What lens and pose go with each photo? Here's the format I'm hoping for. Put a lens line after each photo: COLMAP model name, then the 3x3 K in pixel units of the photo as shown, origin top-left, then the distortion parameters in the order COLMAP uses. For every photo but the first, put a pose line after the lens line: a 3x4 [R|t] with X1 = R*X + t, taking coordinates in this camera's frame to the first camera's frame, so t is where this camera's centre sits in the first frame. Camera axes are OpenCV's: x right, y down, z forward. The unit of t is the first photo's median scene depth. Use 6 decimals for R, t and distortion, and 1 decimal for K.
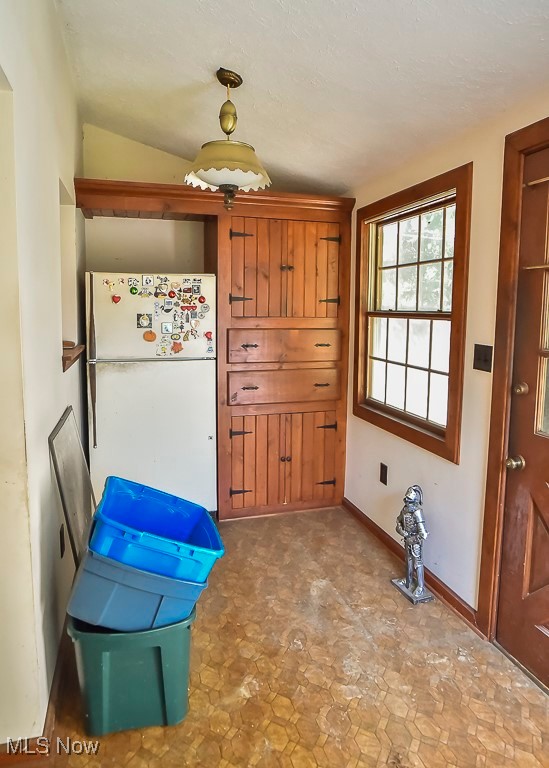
lens RADIAL K [[482.4, 0, 276.0], [0, 482.4, 356.2], [0, 0, 1]] dist [-0.019322, 0.002257]
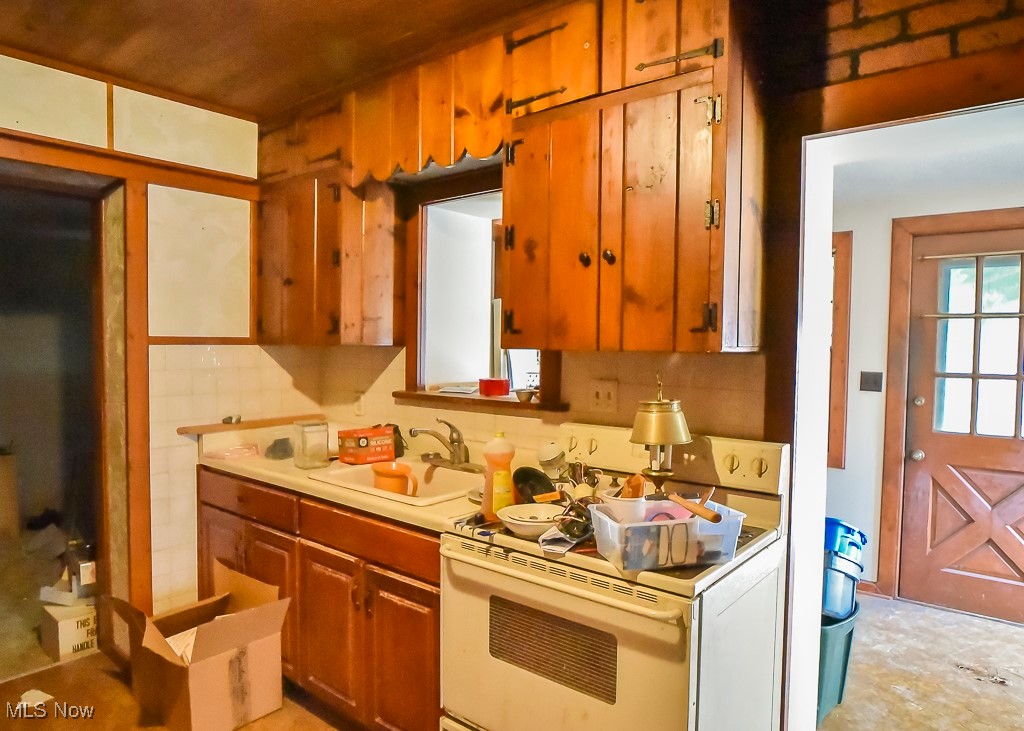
lens RADIAL K [[651.2, 0, 518.8], [0, 651.2, 369.5], [0, 0, 1]] dist [-0.015628, 0.000792]
pose [[0.835563, -0.020462, 0.549014, -1.462769], [0.048167, 0.998187, -0.036104, -0.012695], [-0.547279, 0.056612, 0.835033, 0.059369]]
